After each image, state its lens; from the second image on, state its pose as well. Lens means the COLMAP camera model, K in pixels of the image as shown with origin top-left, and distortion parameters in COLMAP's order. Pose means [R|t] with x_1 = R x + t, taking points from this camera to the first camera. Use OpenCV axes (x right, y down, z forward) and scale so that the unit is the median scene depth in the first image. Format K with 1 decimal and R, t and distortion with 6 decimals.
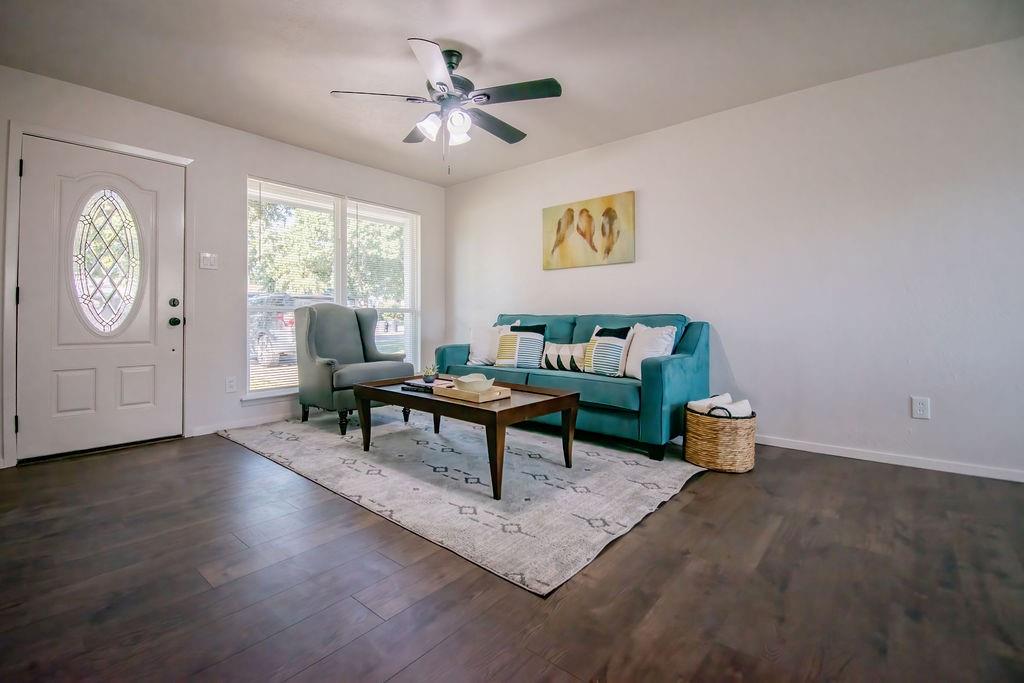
lens RADIAL K [[455.0, 0, 478.8], [0, 455.0, 319.8], [0, 0, 1]] dist [-0.000986, -0.000156]
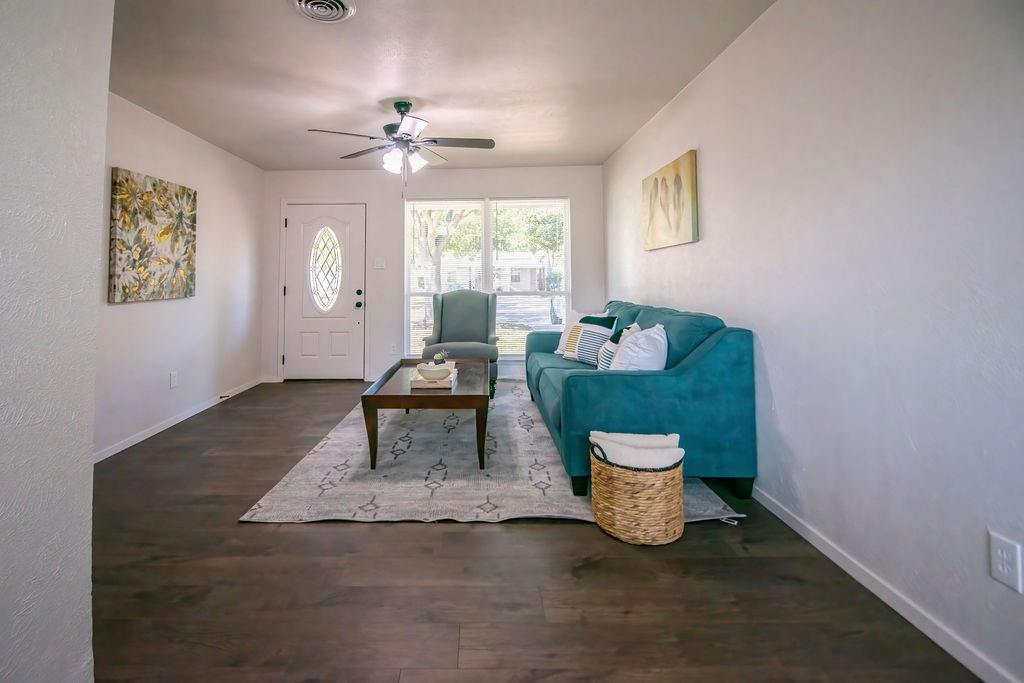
lens RADIAL K [[479.4, 0, 473.2], [0, 479.4, 254.0], [0, 0, 1]] dist [0.002566, 0.000620]
pose [[0.657019, -0.047421, -0.752381, 0.913922], [0.005669, 0.998302, -0.057971, -0.080176], [0.753852, 0.033823, 0.656173, 0.250977]]
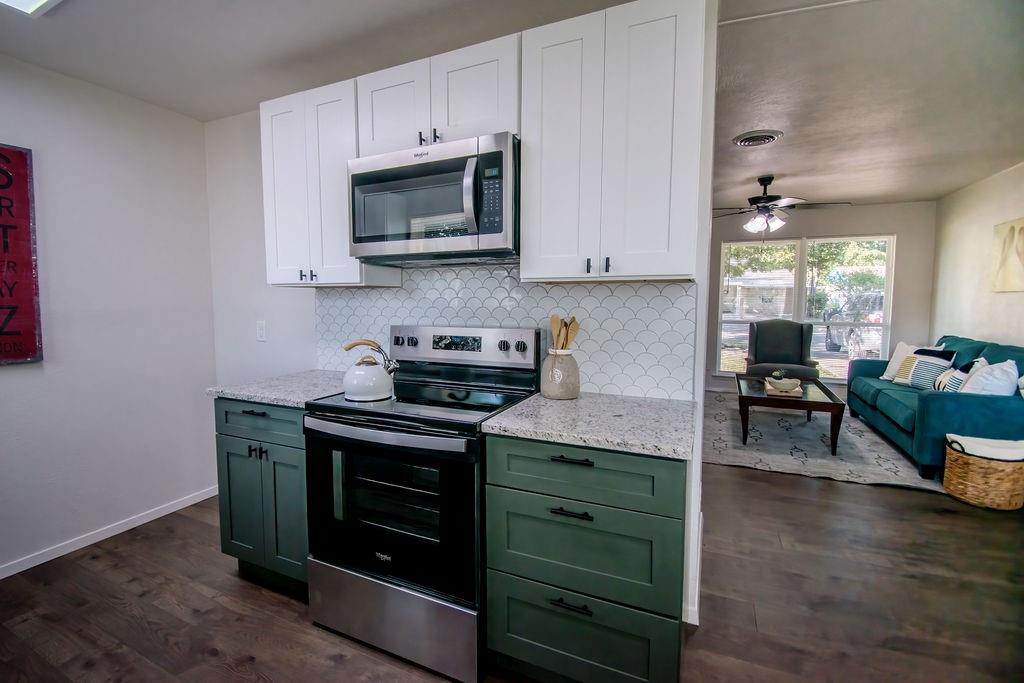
lens RADIAL K [[470.3, 0, 485.6], [0, 470.3, 335.8], [0, 0, 1]] dist [0.000376, -0.016306]
pose [[0.283349, 0.077332, -0.955894, 1.124305], [-0.004456, 0.996839, 0.079324, -0.134655], [0.959007, -0.018217, 0.282798, -0.375495]]
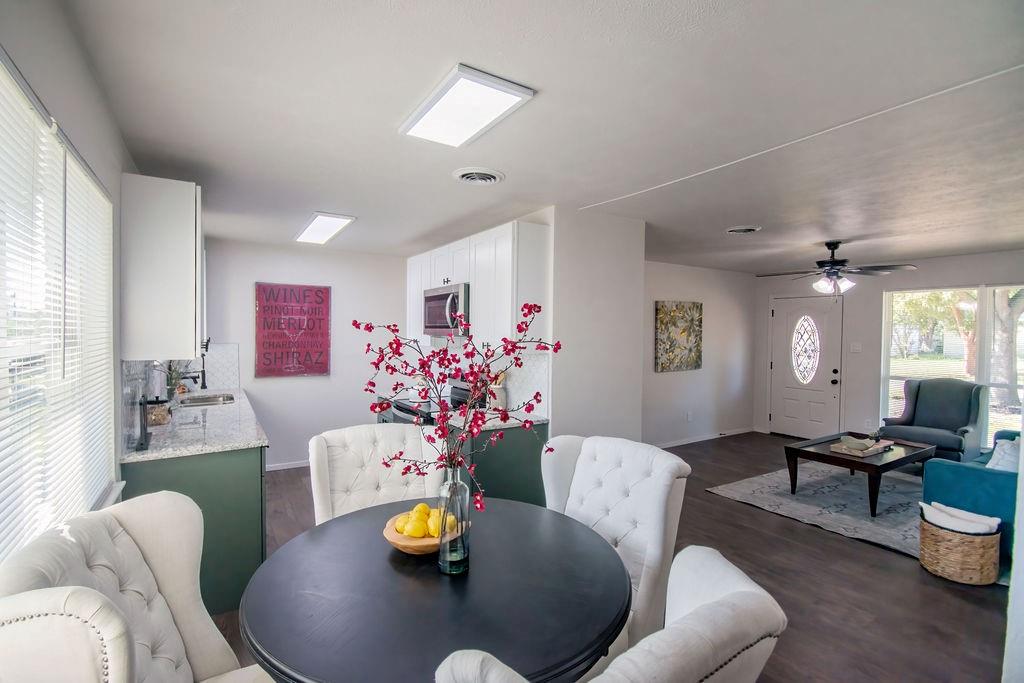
lens RADIAL K [[470.0, 0, 488.8], [0, 470.0, 337.4], [0, 0, 1]] dist [0.002498, -0.023569]
pose [[-0.300513, 0.012859, -0.953691, 1.730593], [-0.012537, 0.999769, 0.017431, -0.213886], [0.953695, 0.017195, -0.300283, 0.265885]]
